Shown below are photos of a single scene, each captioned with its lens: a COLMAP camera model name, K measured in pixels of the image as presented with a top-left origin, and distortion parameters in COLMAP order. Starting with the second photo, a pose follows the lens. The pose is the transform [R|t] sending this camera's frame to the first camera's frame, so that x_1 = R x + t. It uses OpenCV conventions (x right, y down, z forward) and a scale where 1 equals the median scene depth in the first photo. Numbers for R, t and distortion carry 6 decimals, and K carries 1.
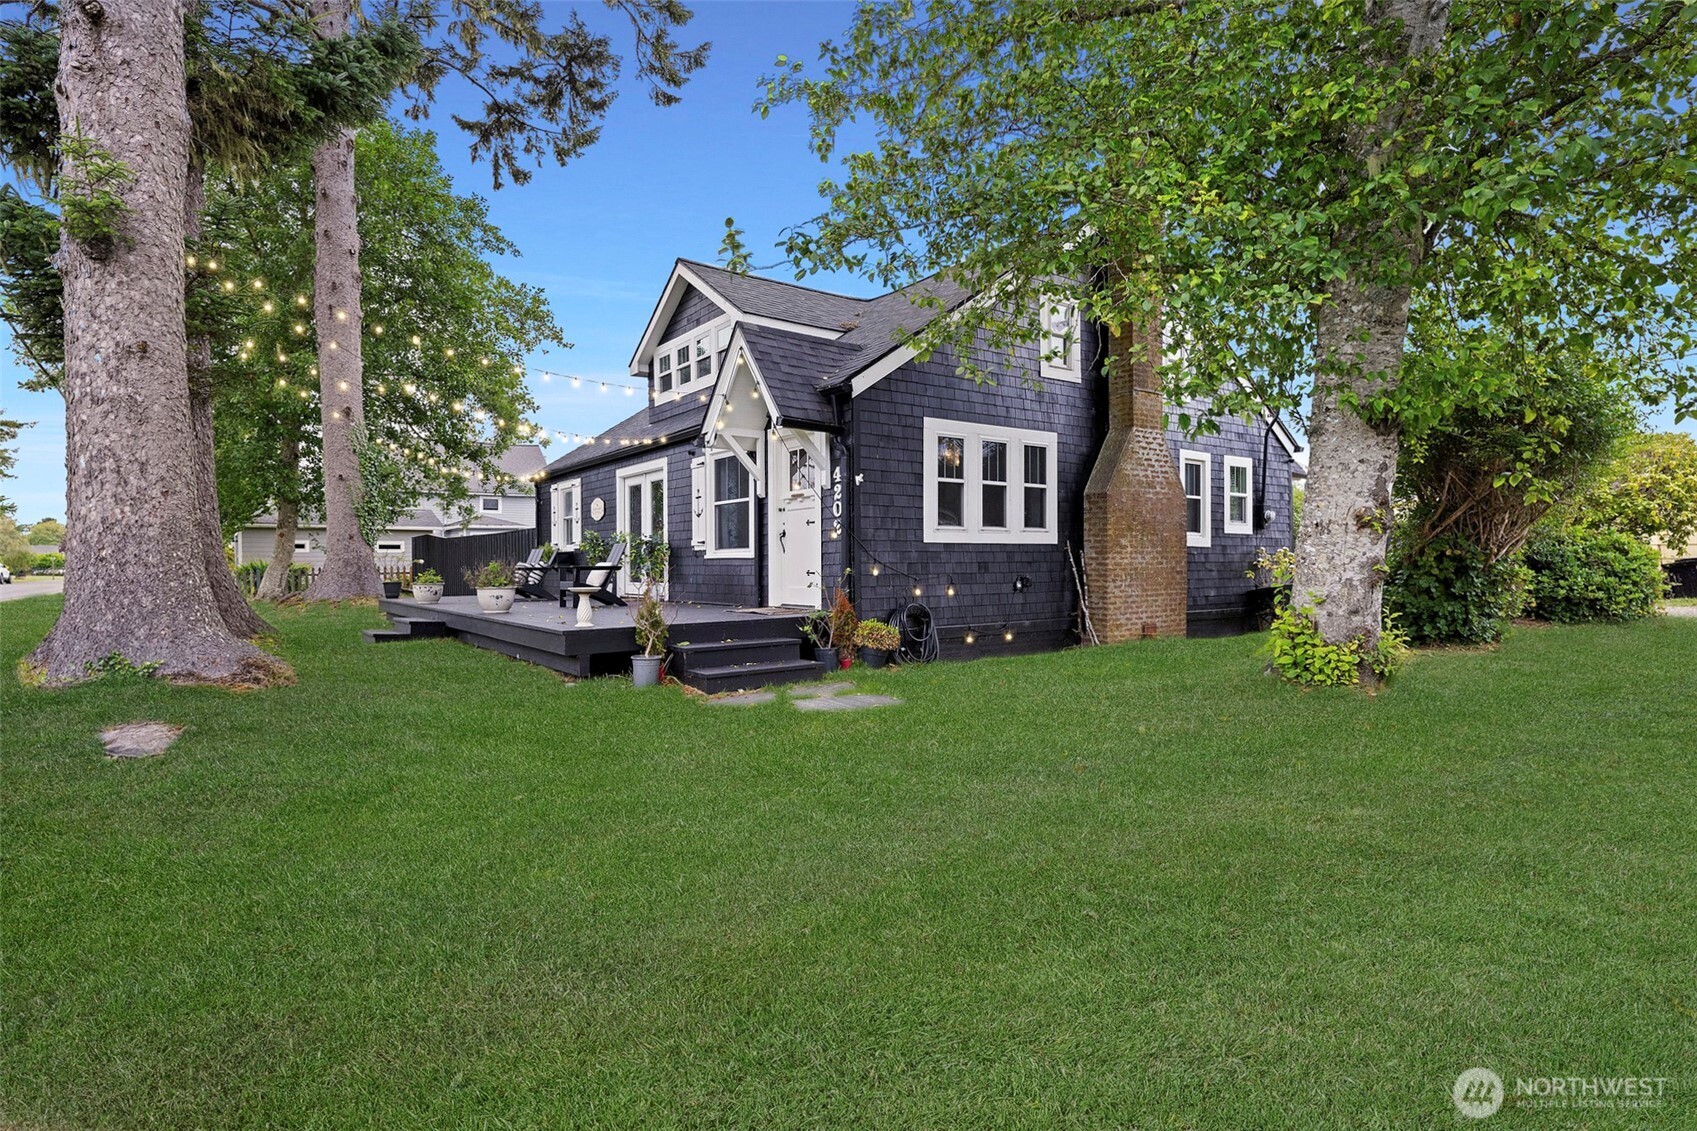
lens RADIAL K [[912.6, 0, 851.3], [0, 912.6, 558.6], [0, 0, 1]] dist [-0.001571, -0.001214]
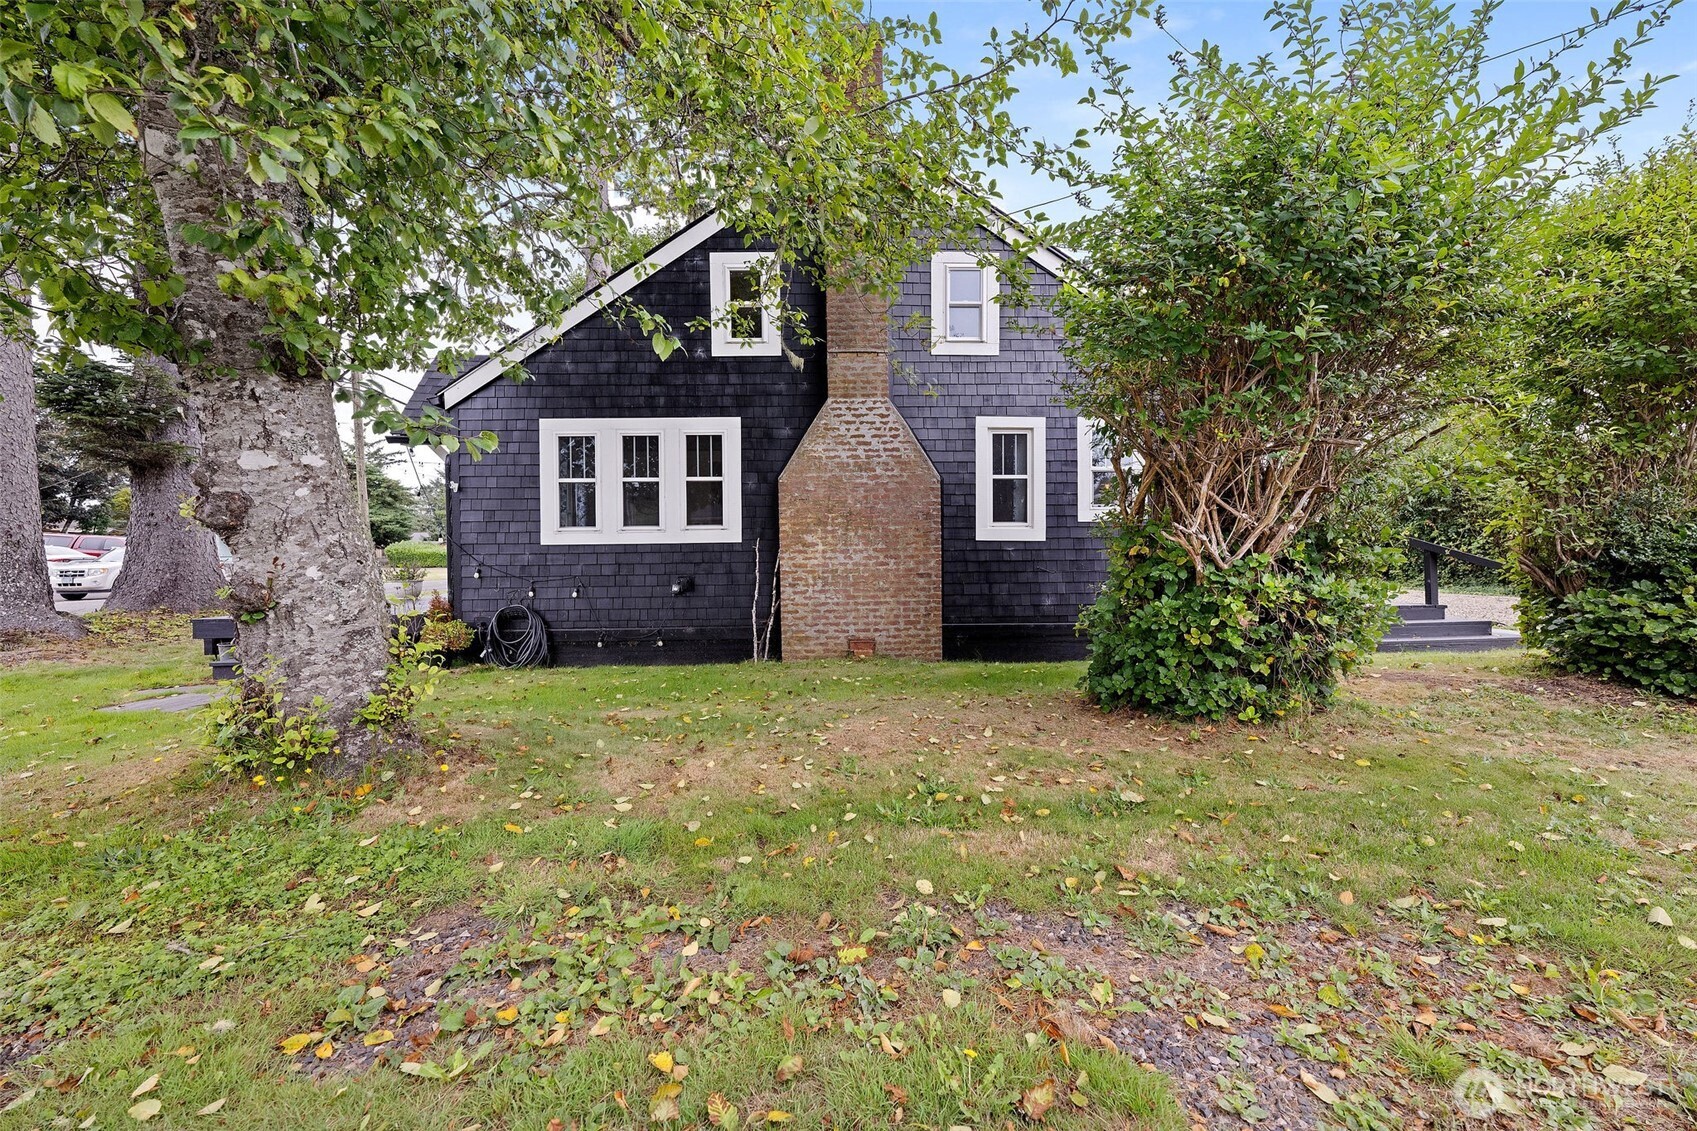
lens RADIAL K [[670.3, 0, 848.1], [0, 670.3, 561.2], [0, 0, 1]] dist [-0.000849, -0.000535]
pose [[0.817582, 0.003767, -0.575801, 0.700986], [0.009941, 0.999737, 0.020655, -0.010400], [0.575727, -0.022611, 0.817329, 0.535620]]
